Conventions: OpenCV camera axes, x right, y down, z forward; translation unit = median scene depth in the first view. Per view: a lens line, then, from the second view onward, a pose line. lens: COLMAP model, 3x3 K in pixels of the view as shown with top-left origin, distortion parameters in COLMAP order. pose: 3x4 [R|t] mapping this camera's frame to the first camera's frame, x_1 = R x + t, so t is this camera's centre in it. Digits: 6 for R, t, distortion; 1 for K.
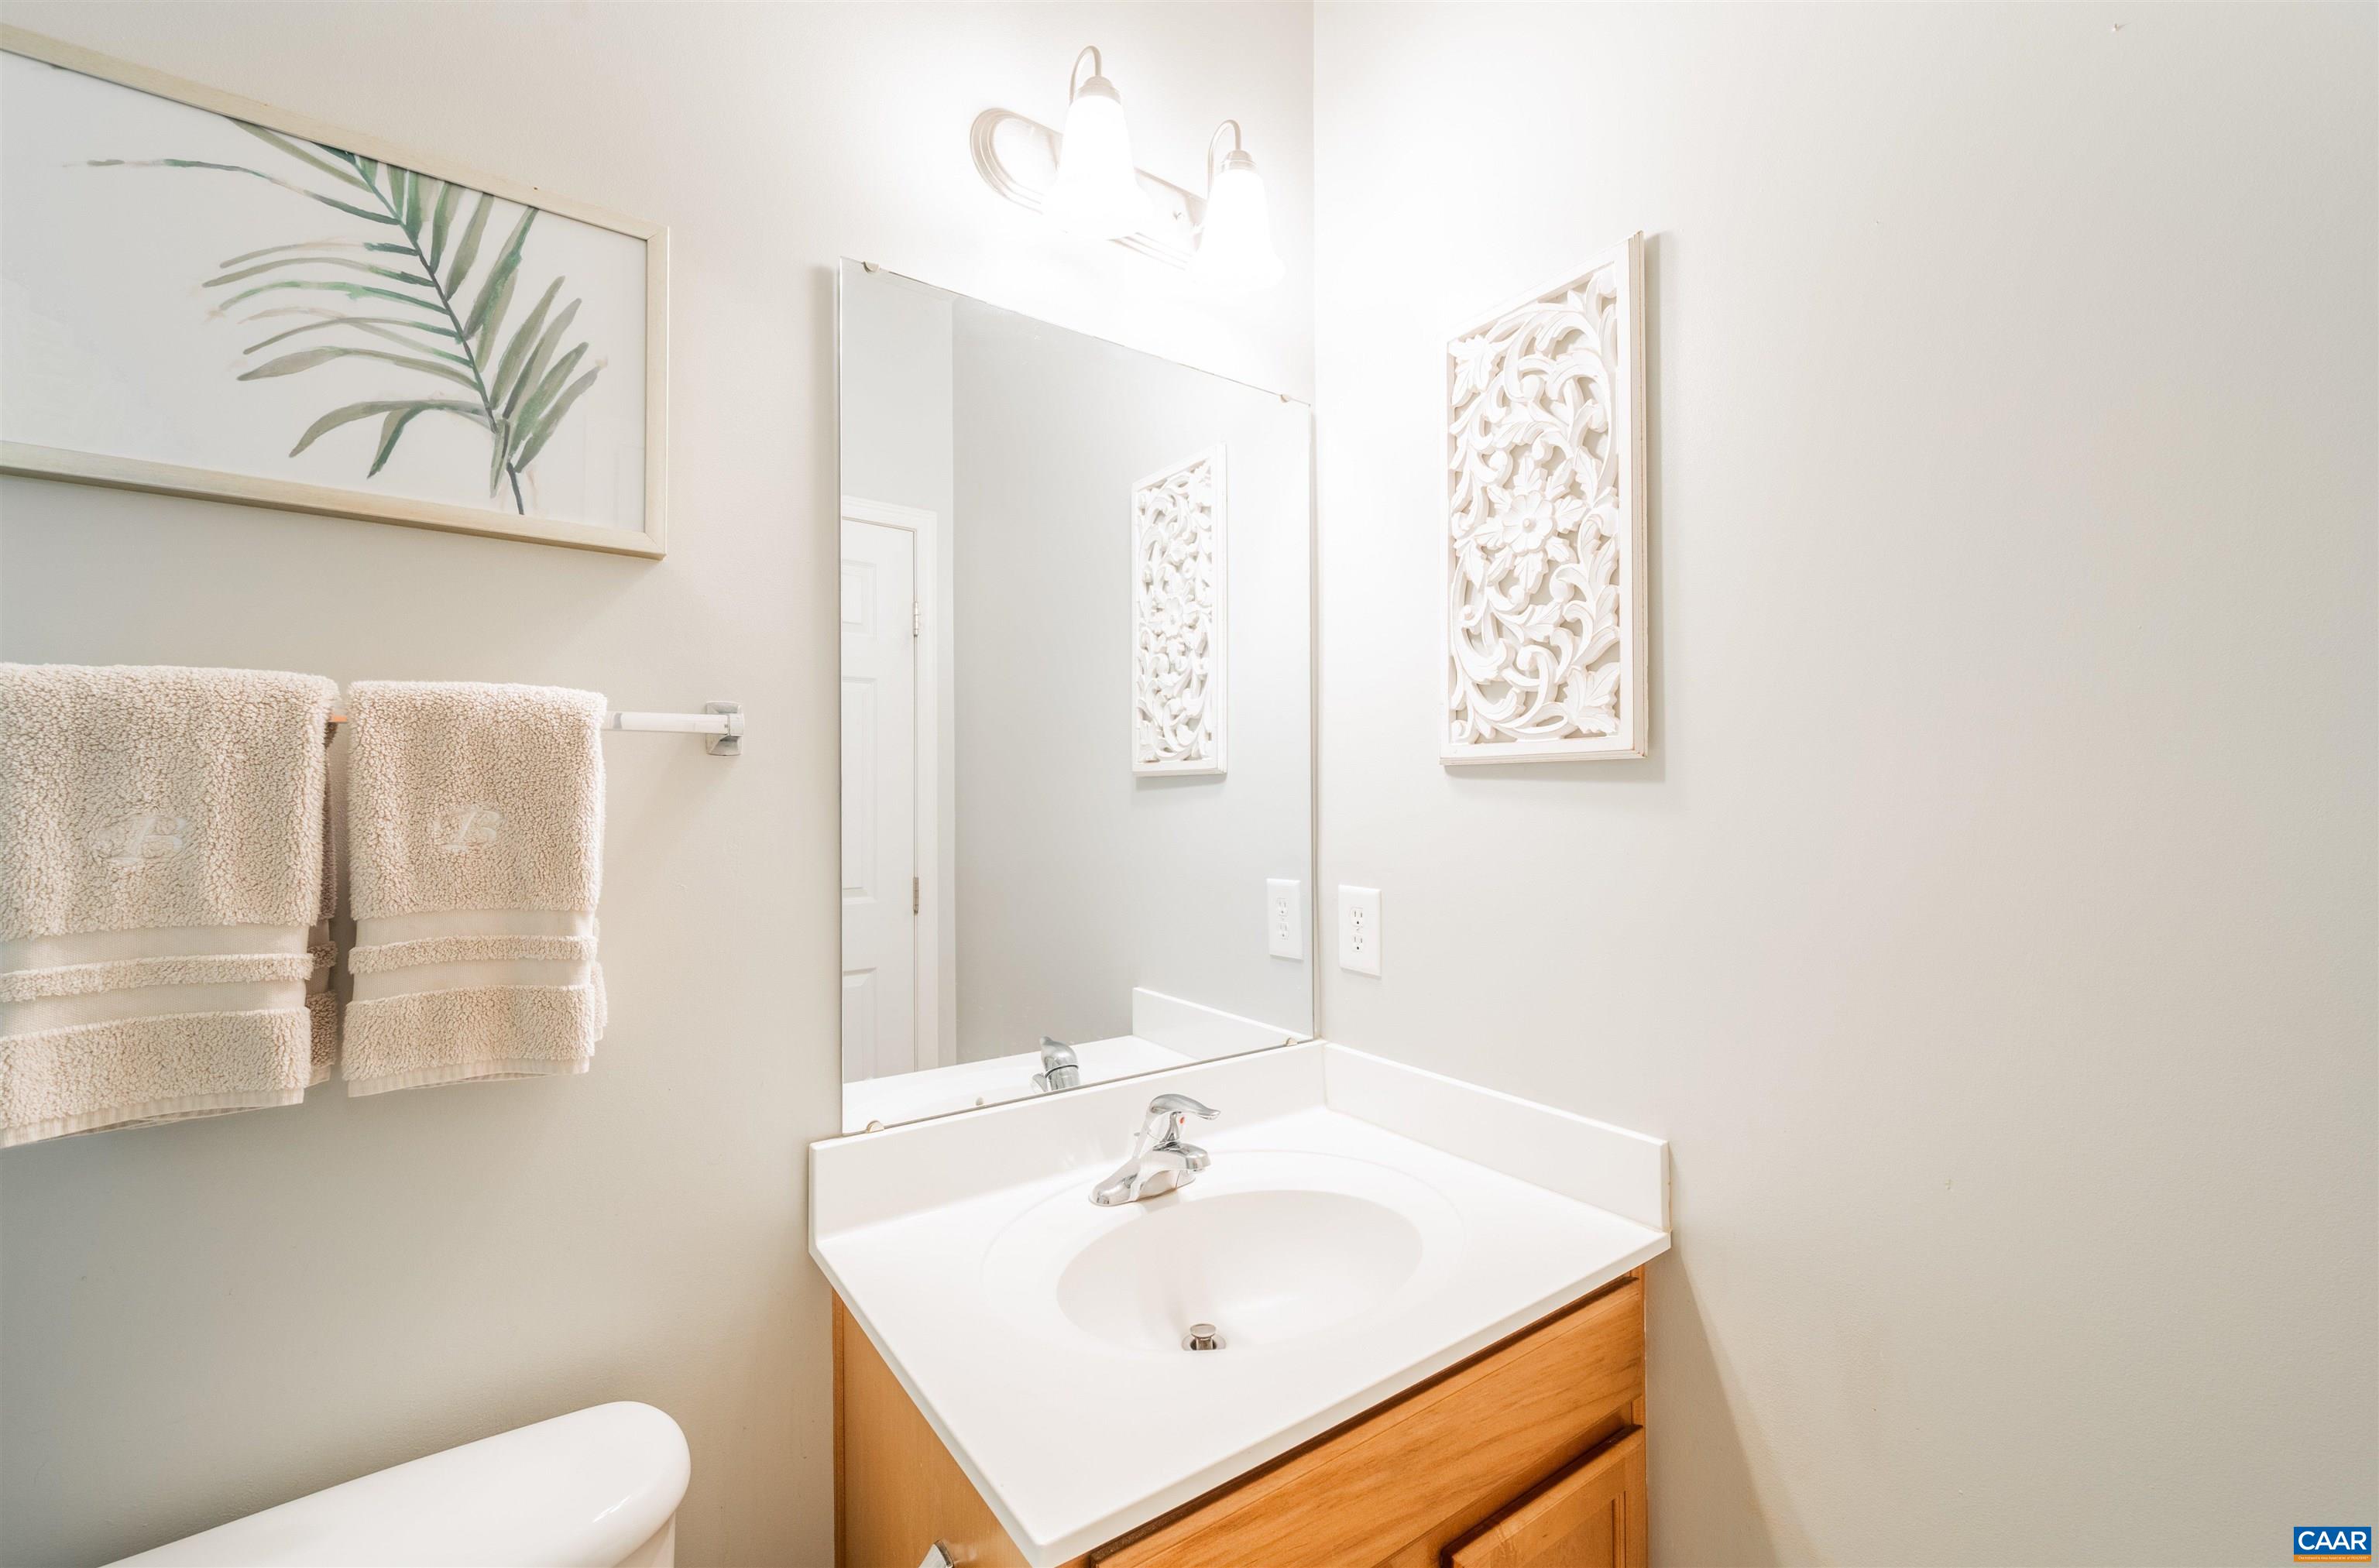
lens RADIAL K [[954.5, 0, 1191.2], [0, 954.5, 793.8], [0, 0, 1]] dist [-0.000005, -0.000149]
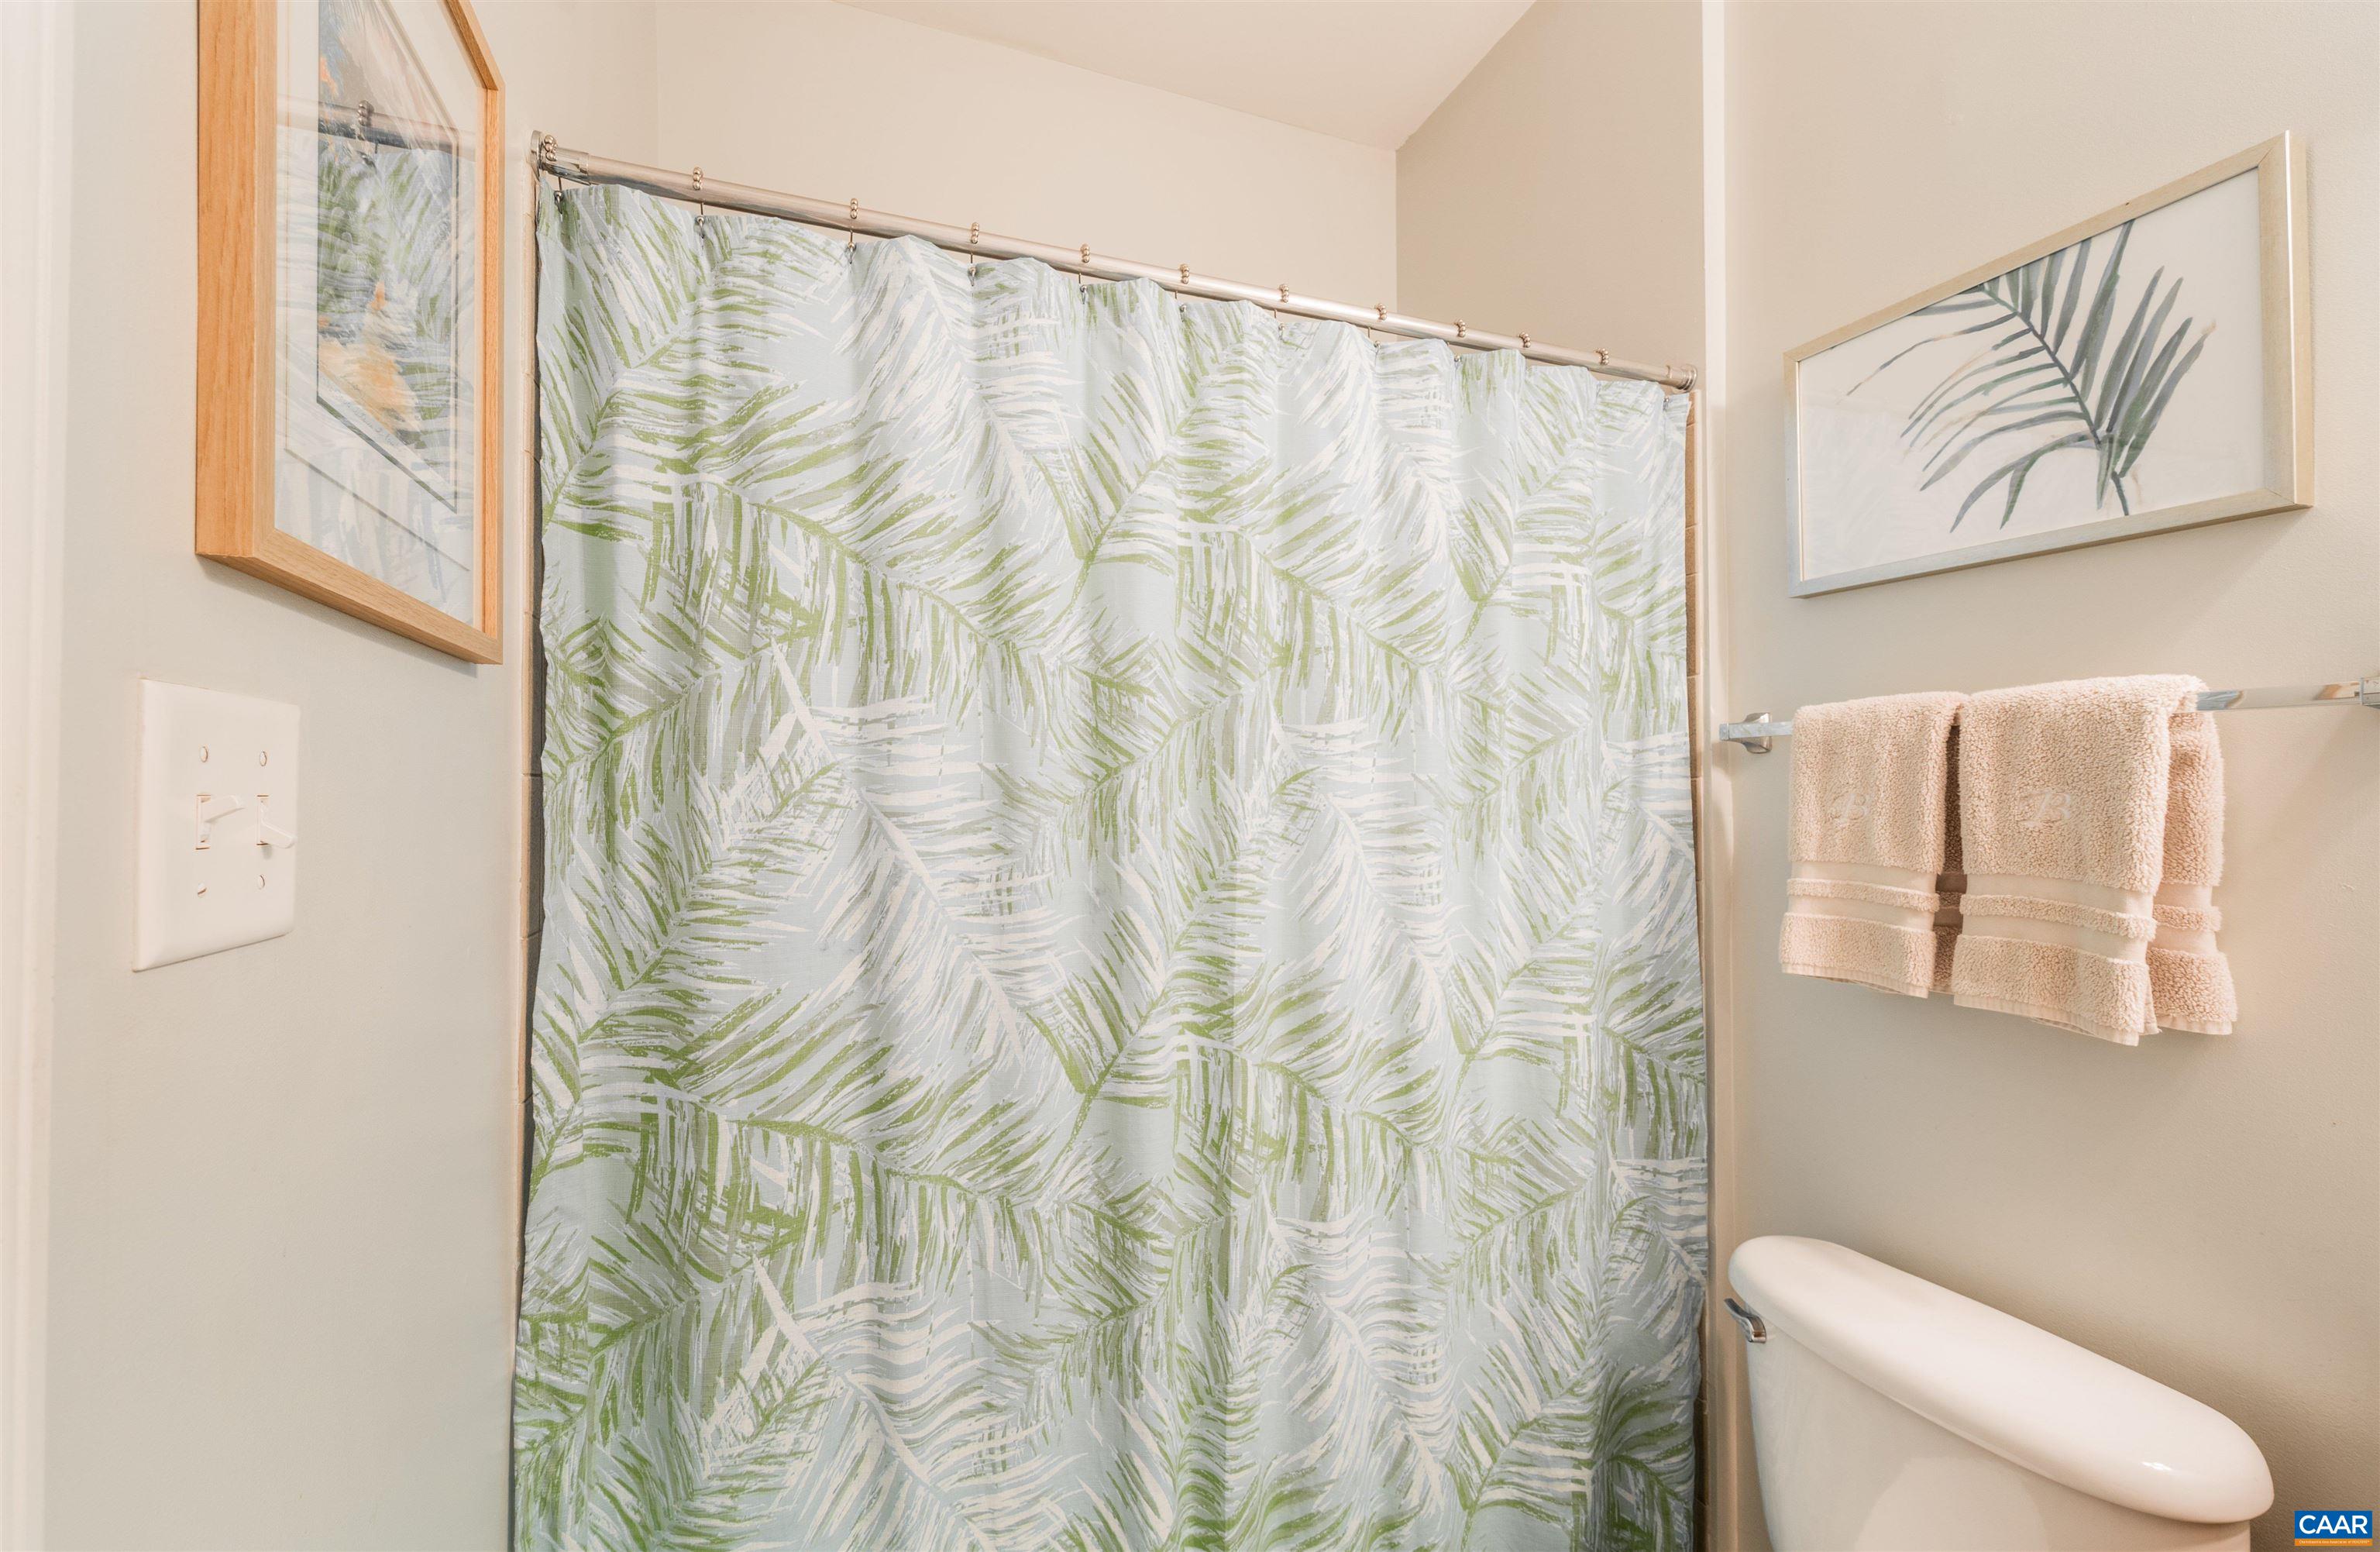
lens RADIAL K [[956.4, 0, 1191.2], [0, 956.4, 773.8], [0, 0, 1]] dist [-0.001574, 0.000895]
pose [[-0.240611, -0.002910, -0.970617, 0.625068], [0.012777, 0.999899, -0.006165, -0.011869], [0.970537, -0.013884, -0.240550, 0.256877]]
